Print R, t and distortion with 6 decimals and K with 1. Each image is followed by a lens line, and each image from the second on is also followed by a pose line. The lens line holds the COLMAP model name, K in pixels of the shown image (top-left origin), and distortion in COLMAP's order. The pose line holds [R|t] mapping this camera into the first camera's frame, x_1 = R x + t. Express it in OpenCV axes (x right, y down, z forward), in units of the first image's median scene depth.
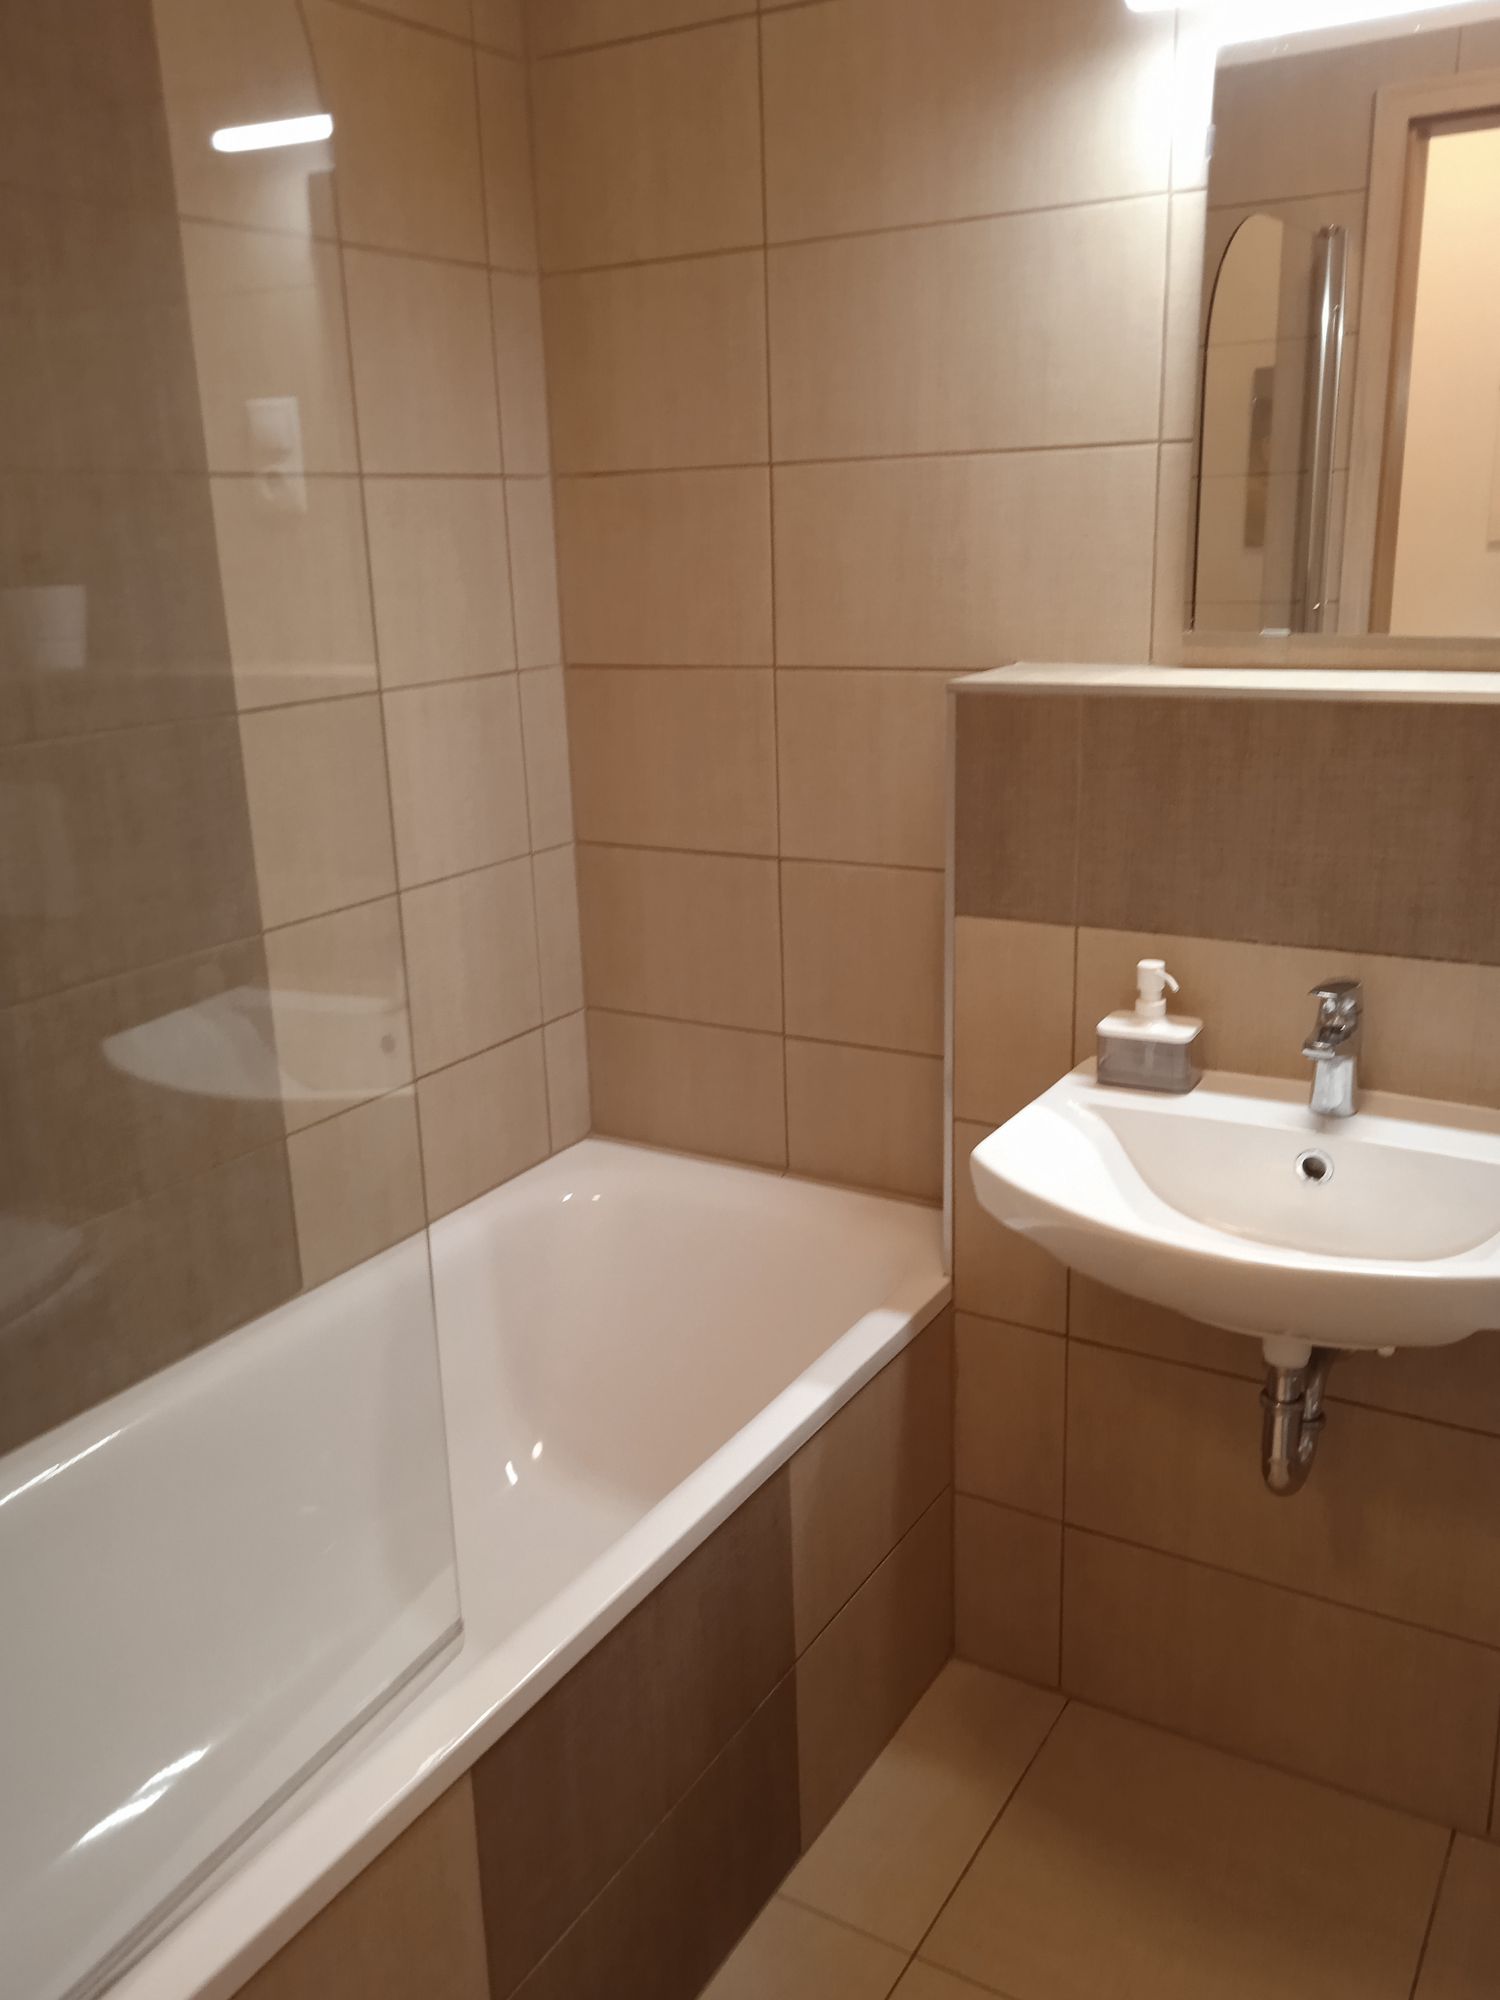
lens RADIAL K [[1667.4, 0, 750.0], [0, 1667.4, 1000.0], [0, 0, 1]] dist [0.139738, -0.244429]
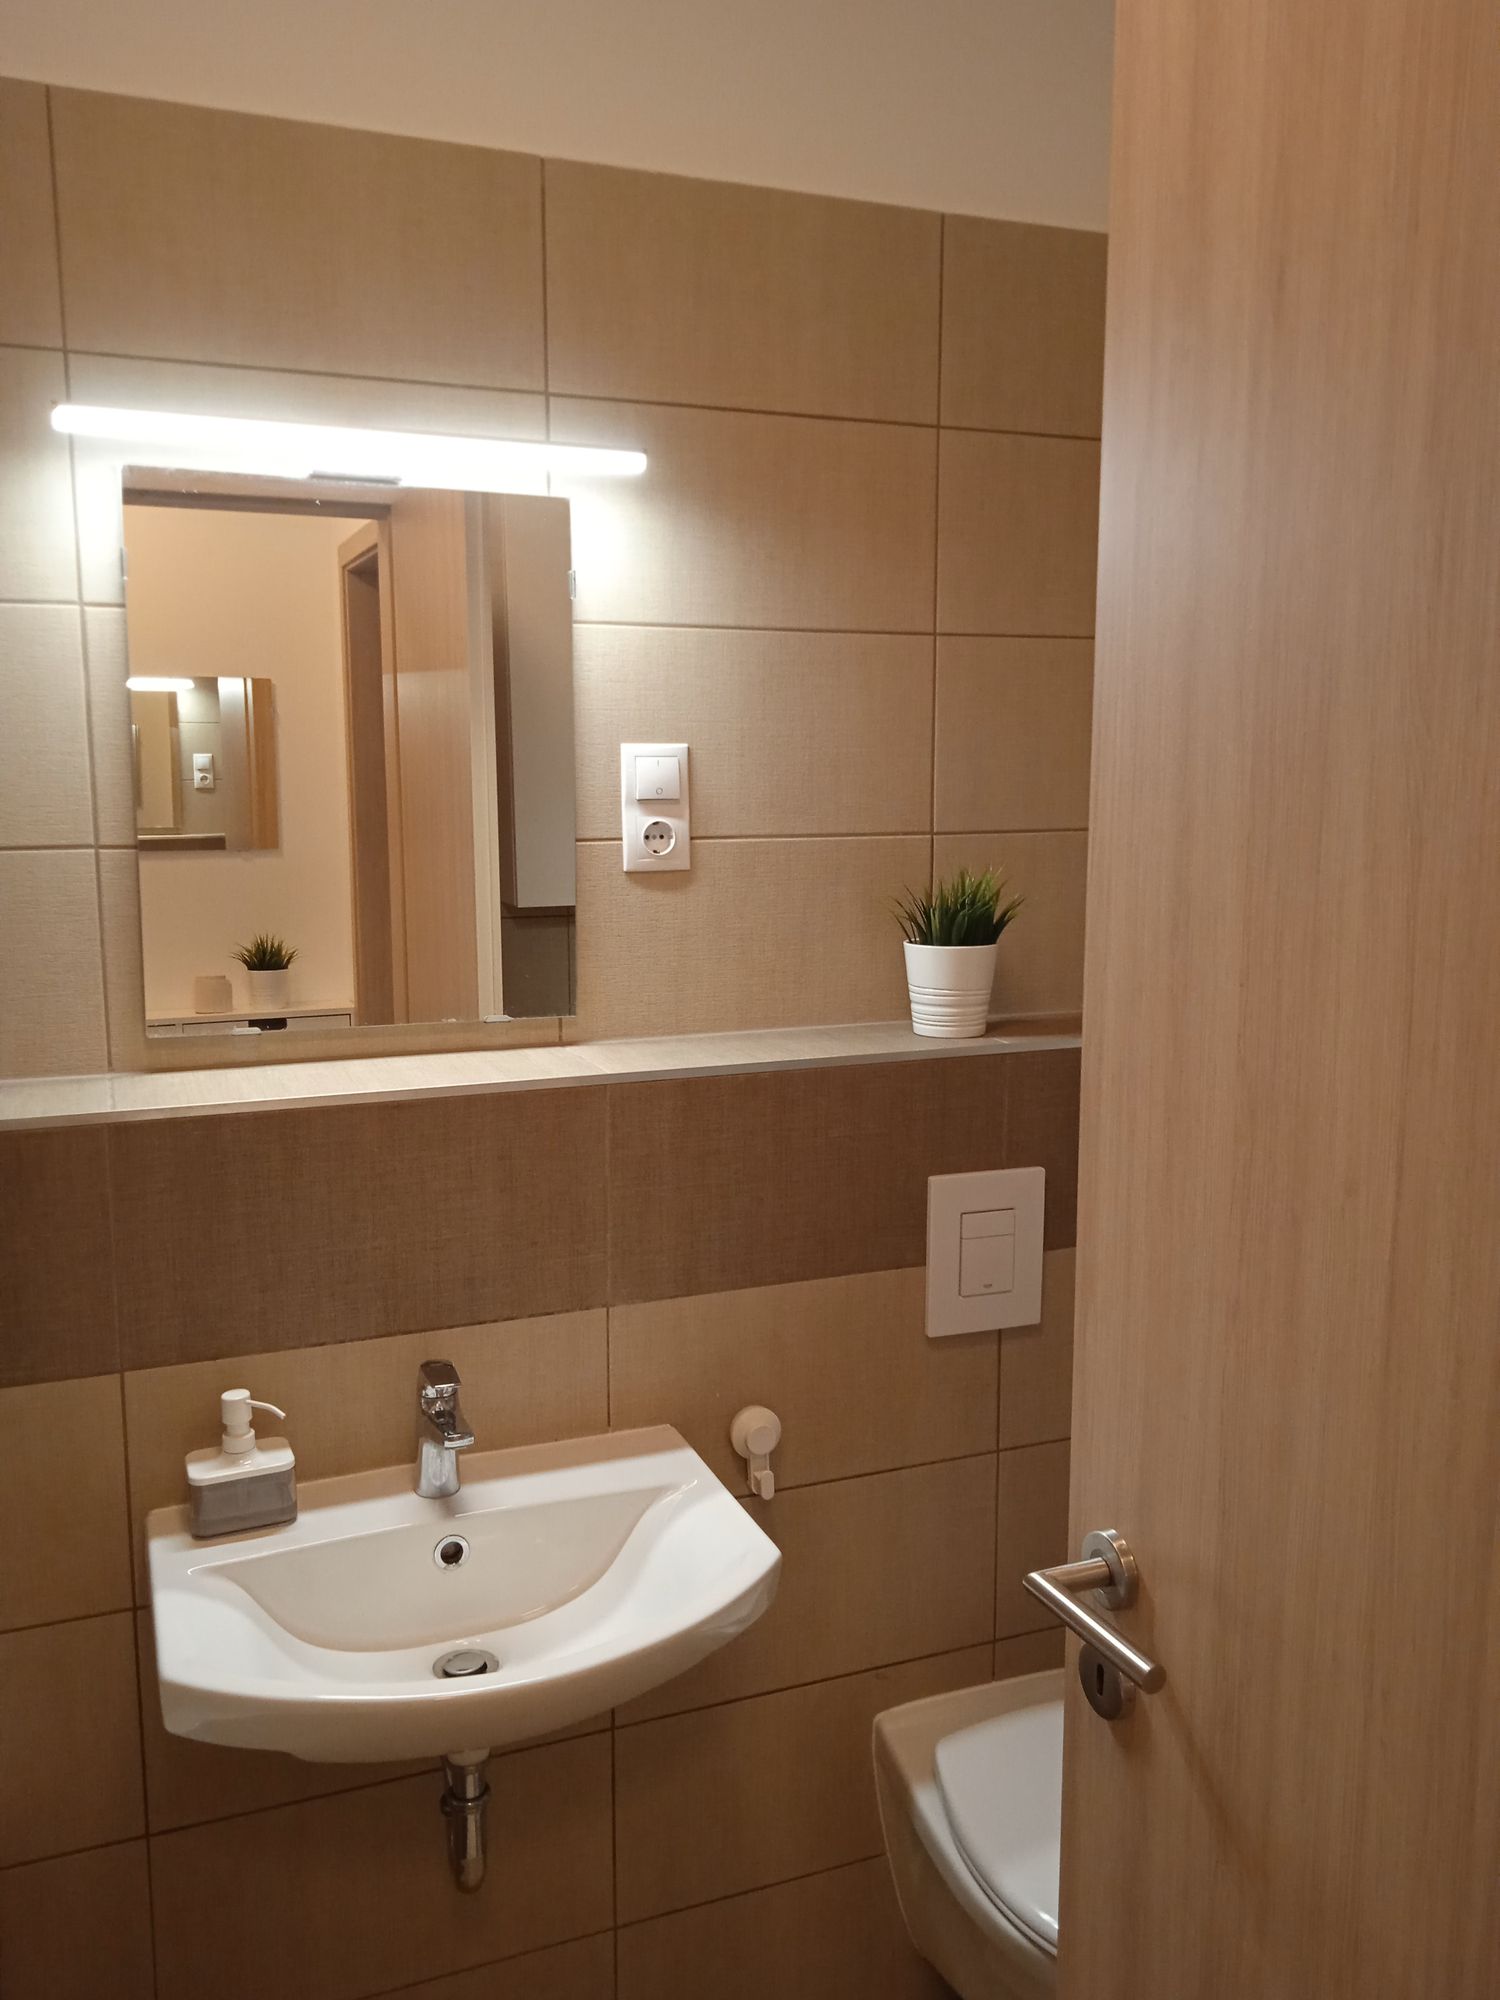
lens RADIAL K [[1667.4, 0, 750.0], [0, 1667.4, 1000.0], [0, 0, 1]] dist [0.139738, -0.244429]
pose [[0.600260, -0.088904, 0.794848, -0.321912], [0.197881, 0.979414, -0.039890, -0.142764], [-0.774939, 0.181230, 0.605496, 0.163727]]
